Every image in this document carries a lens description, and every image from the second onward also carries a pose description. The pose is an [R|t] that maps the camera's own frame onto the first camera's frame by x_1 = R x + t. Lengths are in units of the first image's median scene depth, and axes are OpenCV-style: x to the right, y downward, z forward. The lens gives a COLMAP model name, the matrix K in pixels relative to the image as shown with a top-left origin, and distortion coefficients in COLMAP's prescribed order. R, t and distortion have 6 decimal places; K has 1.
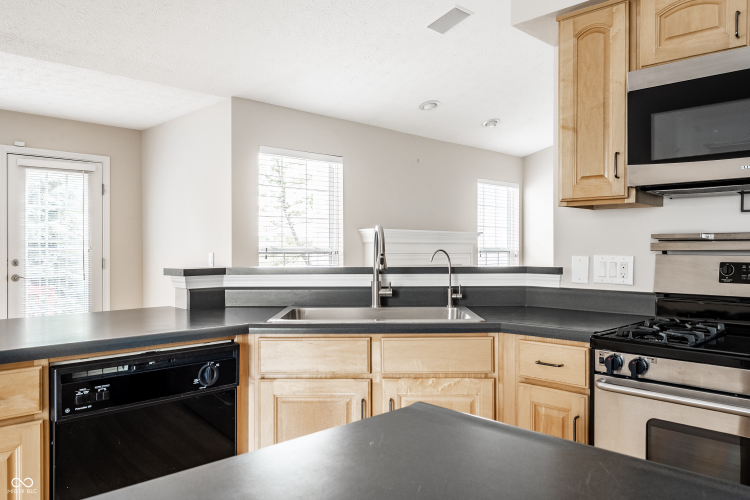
lens RADIAL K [[565.2, 0, 375.0], [0, 565.2, 250.0], [0, 0, 1]] dist [-0.002400, -0.001555]
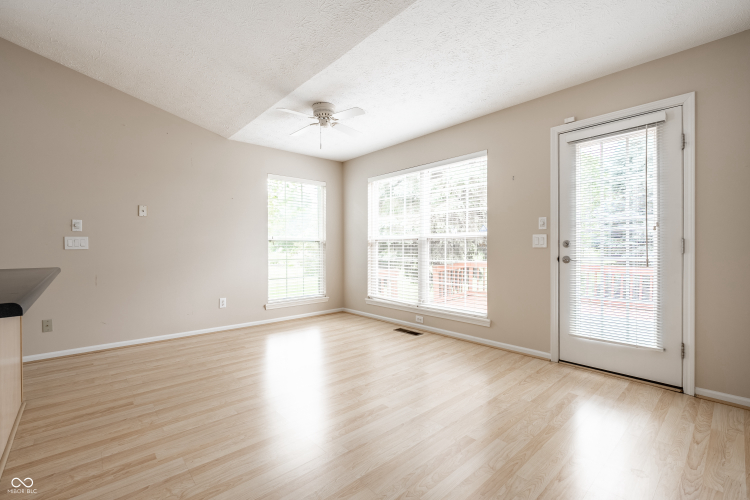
lens RADIAL K [[330.9, 0, 375.0], [0, 330.9, 250.0], [0, 0, 1]] dist [-0.003890, -0.000238]
pose [[-0.038807, 0.006142, -0.999228, -0.055413], [0.004121, 0.999974, 0.005986, 0.028447], [0.999238, -0.003885, -0.038832, 0.695251]]
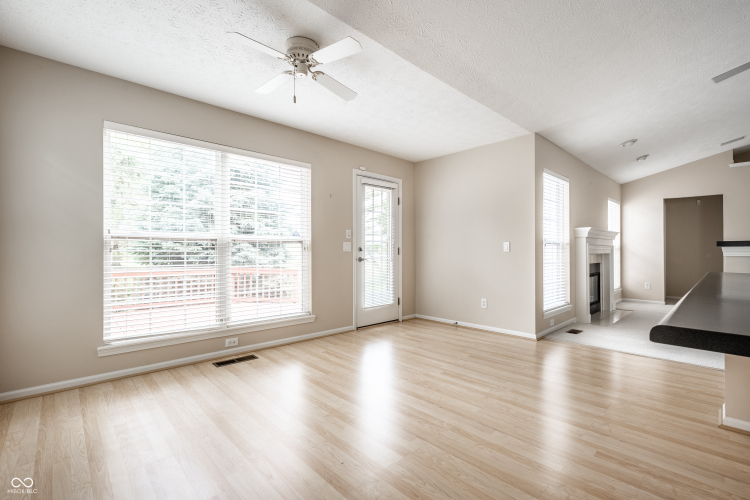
lens RADIAL K [[336.8, 0, 375.3], [0, 336.8, 252.4], [0, 0, 1]] dist [0.000473, -0.000343]
pose [[0.999917, 0.000851, -0.012833, -0.589473], [-0.000821, 0.999997, 0.002288, 0.028963], [0.012835, -0.002278, 0.999915, 0.122223]]
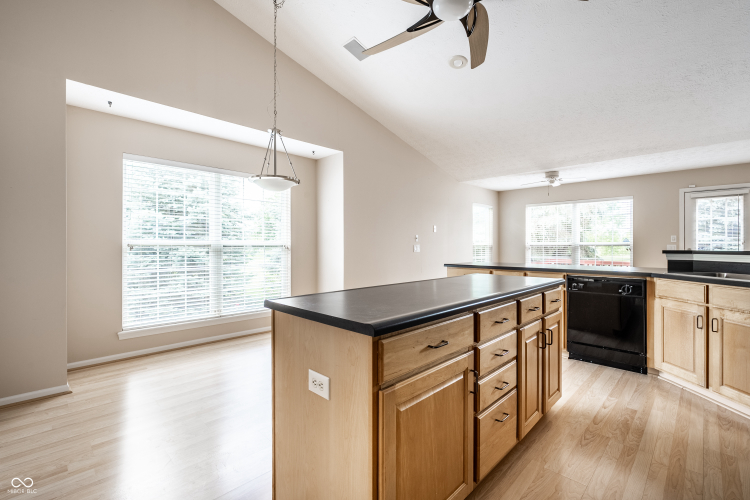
lens RADIAL K [[330.9, 0, 375.0], [0, 330.9, 250.0], [0, 0, 1]] dist [-0.003890, -0.000238]
pose [[0.020680, 0.012967, -0.999702, 0.438706], [0.000820, 0.999915, 0.012986, 0.007113], [0.999786, -0.001088, 0.020667, -0.067482]]
